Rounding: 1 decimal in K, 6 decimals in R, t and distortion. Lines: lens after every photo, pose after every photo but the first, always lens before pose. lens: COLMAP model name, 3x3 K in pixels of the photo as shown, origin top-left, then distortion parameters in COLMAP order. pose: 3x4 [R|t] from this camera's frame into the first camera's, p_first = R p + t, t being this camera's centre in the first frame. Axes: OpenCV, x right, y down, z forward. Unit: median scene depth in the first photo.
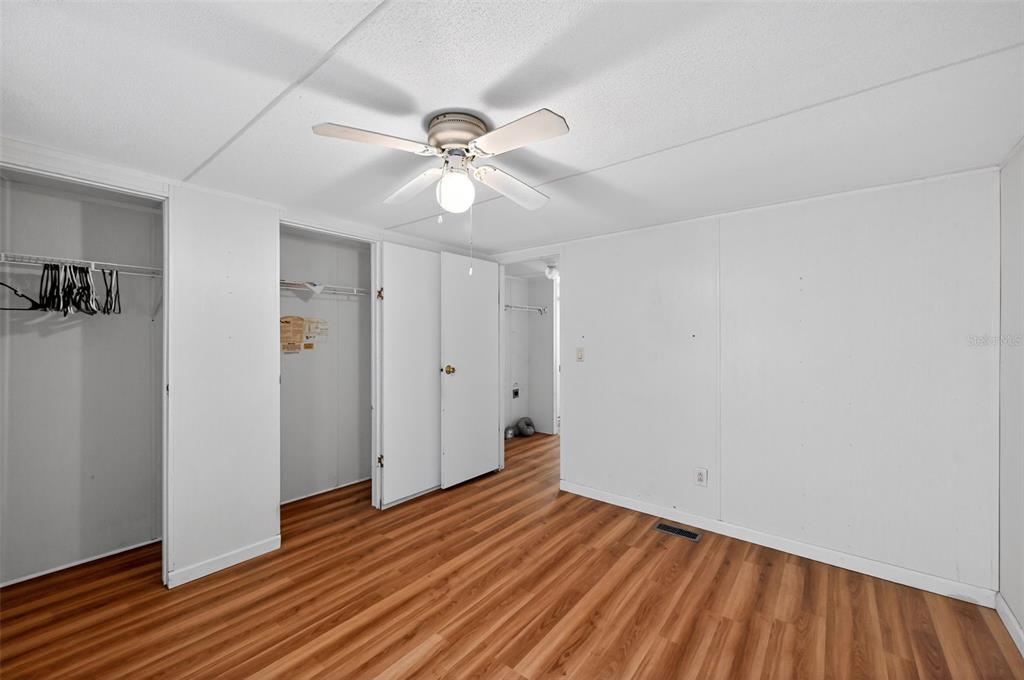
lens RADIAL K [[408.7, 0, 512.0], [0, 408.7, 340.0], [0, 0, 1]] dist [-0.010131, -0.000224]
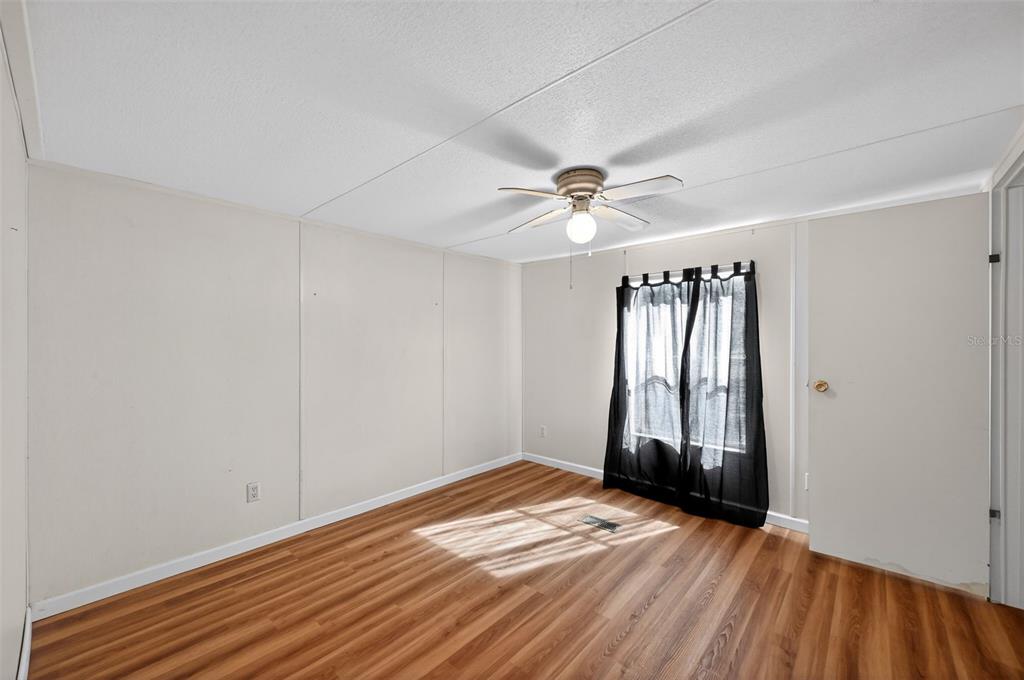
lens RADIAL K [[400.3, 0, 512.0], [0, 400.3, 340.0], [0, 0, 1]] dist [0.001799, 0.000248]
pose [[-0.998201, 0.001085, 0.059951, 0.004679], [0.001164, 0.999998, 0.001290, -0.003417], [-0.059949, 0.001357, -0.998200, 2.004235]]
